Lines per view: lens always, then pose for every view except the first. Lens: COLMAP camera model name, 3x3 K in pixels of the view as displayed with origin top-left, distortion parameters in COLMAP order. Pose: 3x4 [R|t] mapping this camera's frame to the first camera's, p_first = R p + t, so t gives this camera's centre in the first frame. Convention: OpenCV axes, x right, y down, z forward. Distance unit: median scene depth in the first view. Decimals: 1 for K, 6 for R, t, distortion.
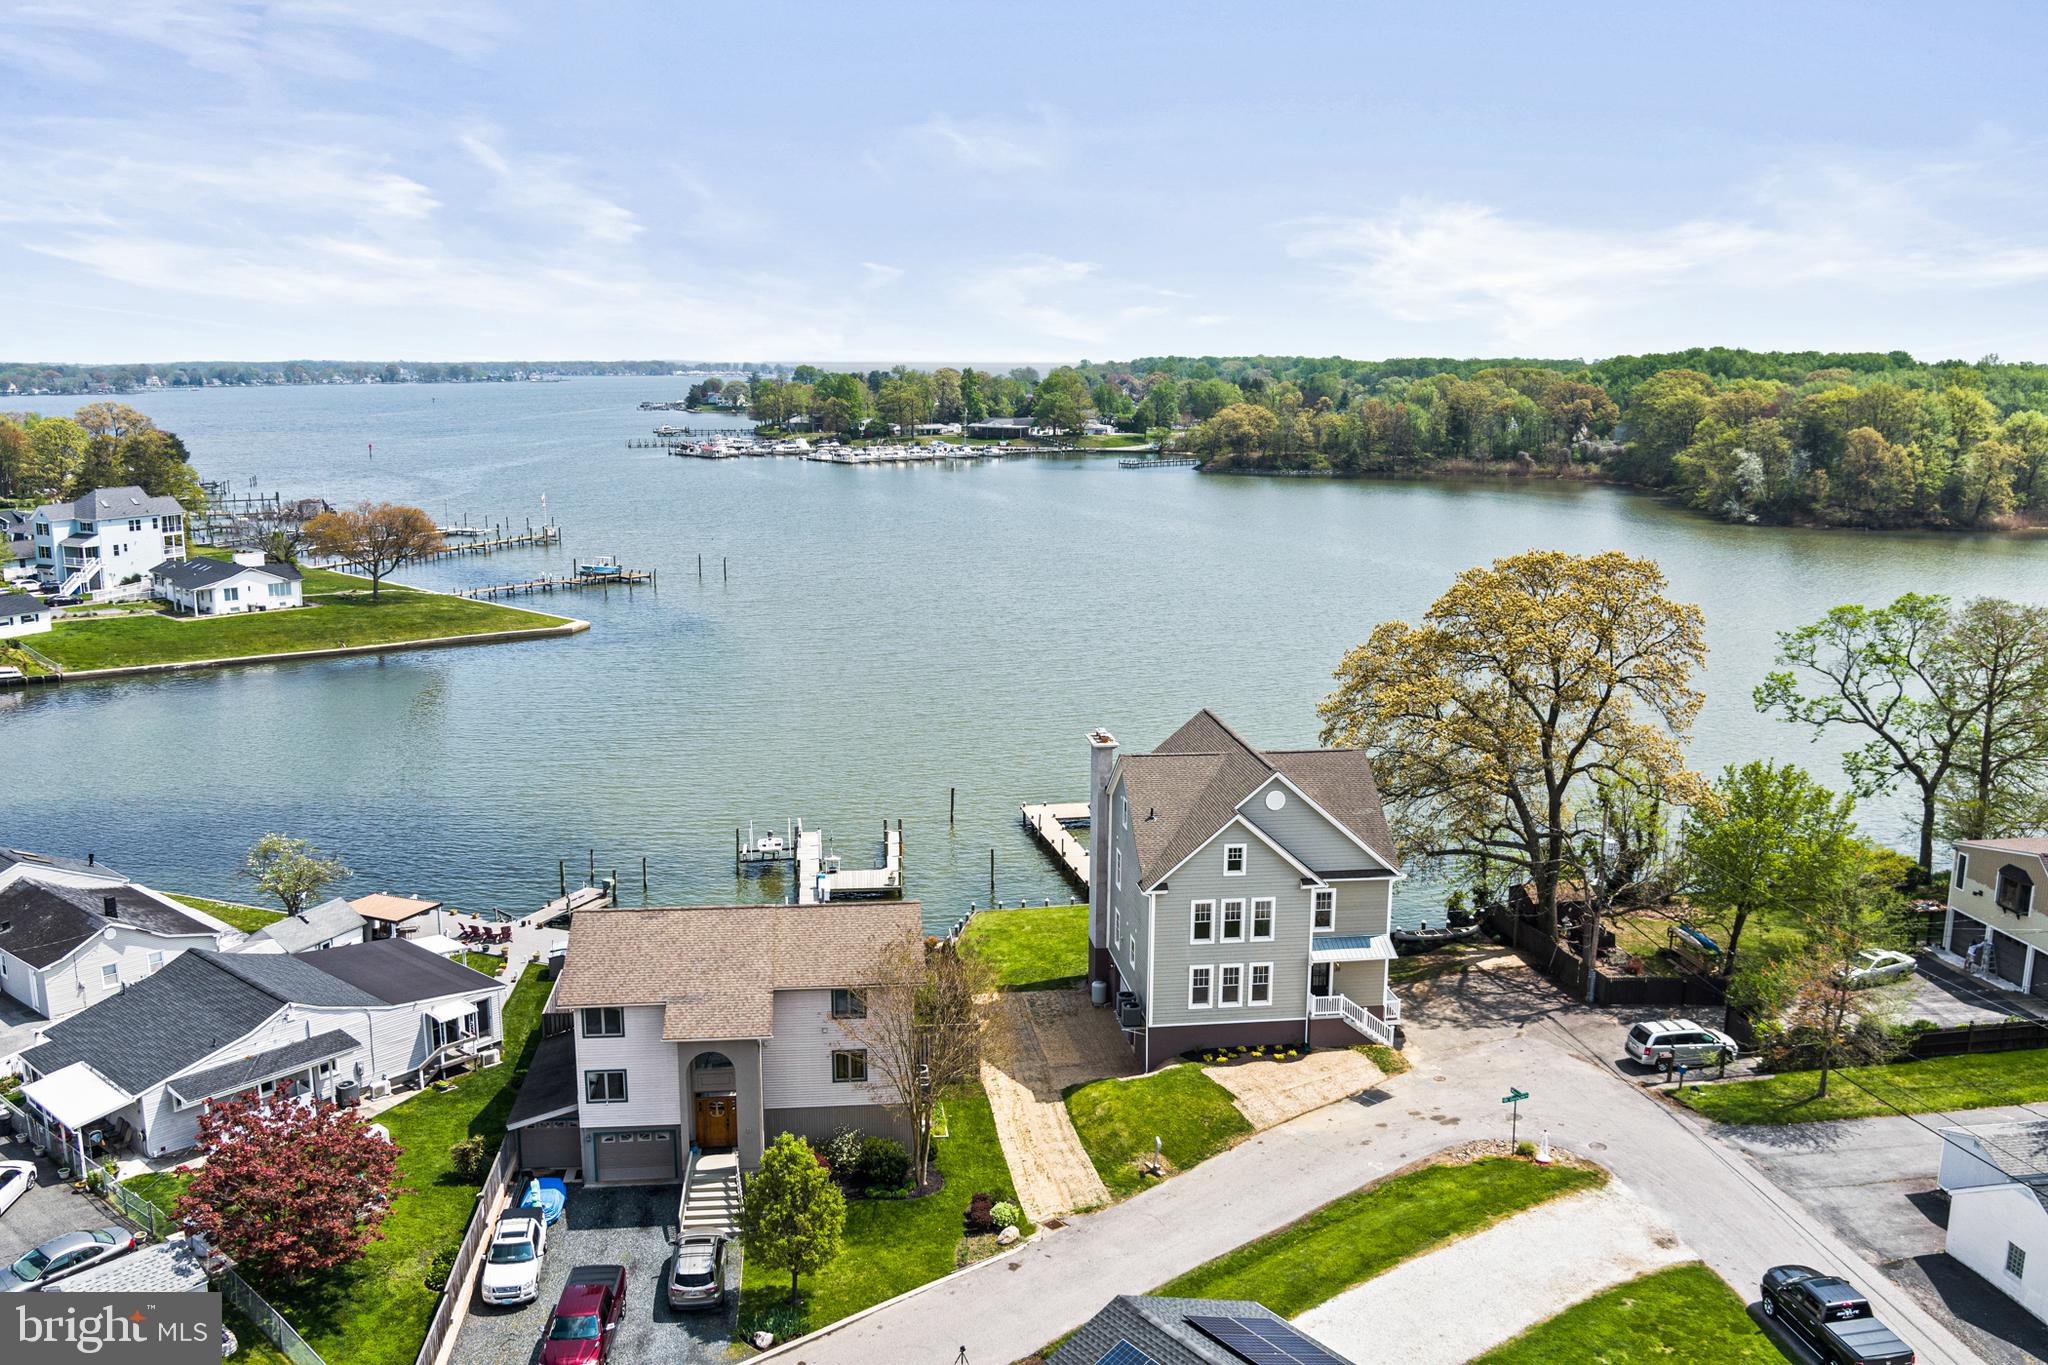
lens RADIAL K [[1663.5, 0, 1024.0], [0, 1663.5, 682.5], [0, 0, 1]] dist [-0.071305, 0.004410]
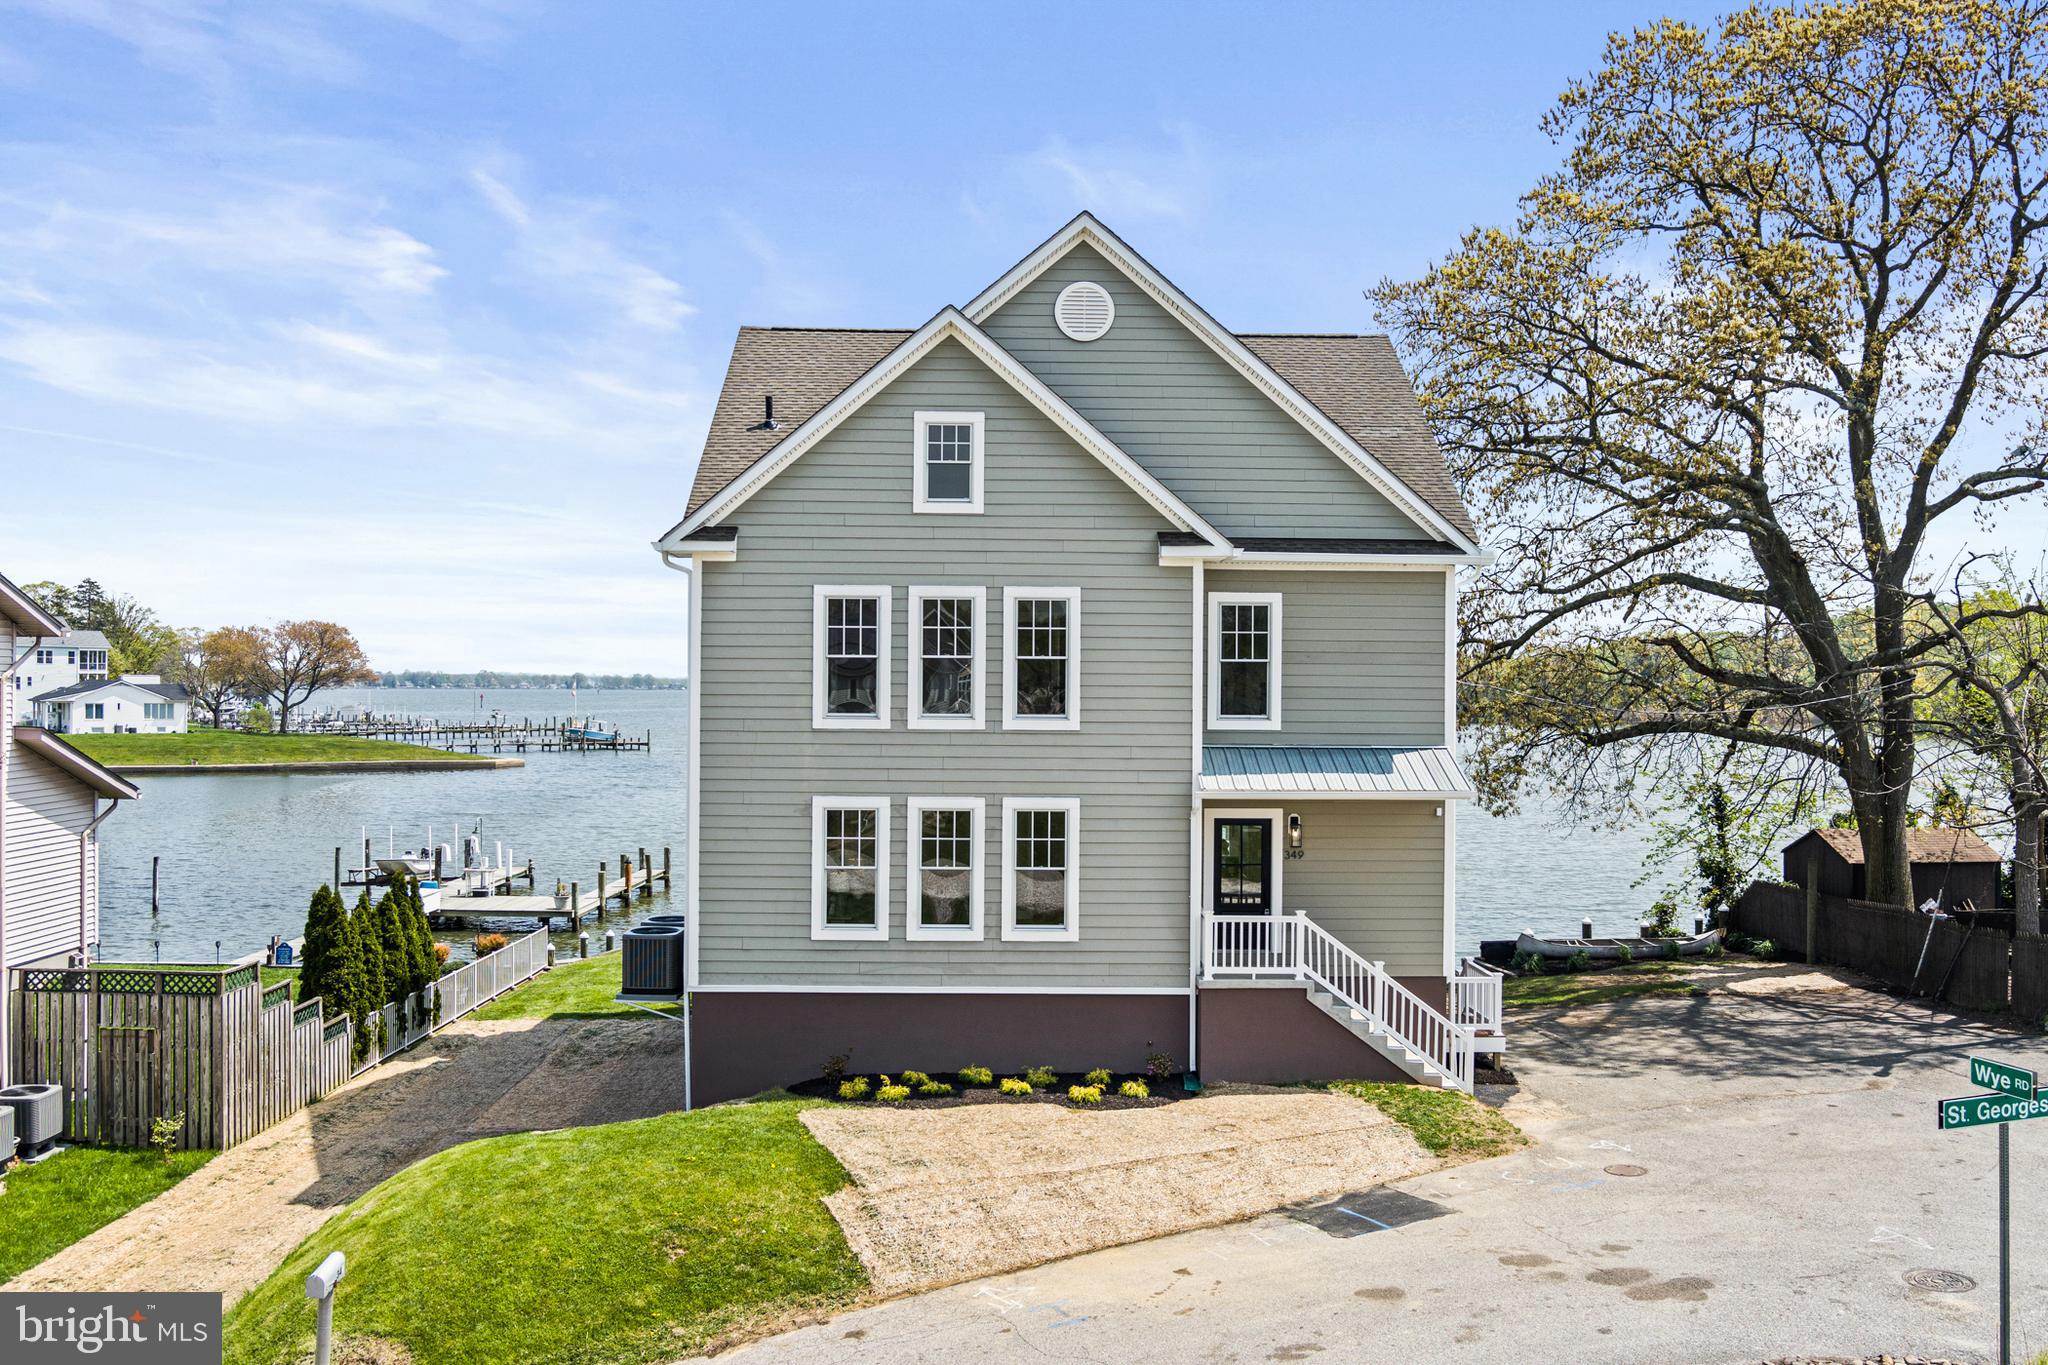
lens RADIAL K [[1663.5, 0, 1024.0], [0, 1663.5, 682.5], [0, 0, 1]] dist [-0.071305, 0.004410]
pose [[0.994018, 0.002112, -0.109193, 0.172278], [-0.023359, 0.980788, -0.193675, 0.206038], [0.106686, 0.195067, 0.974970, 0.669418]]
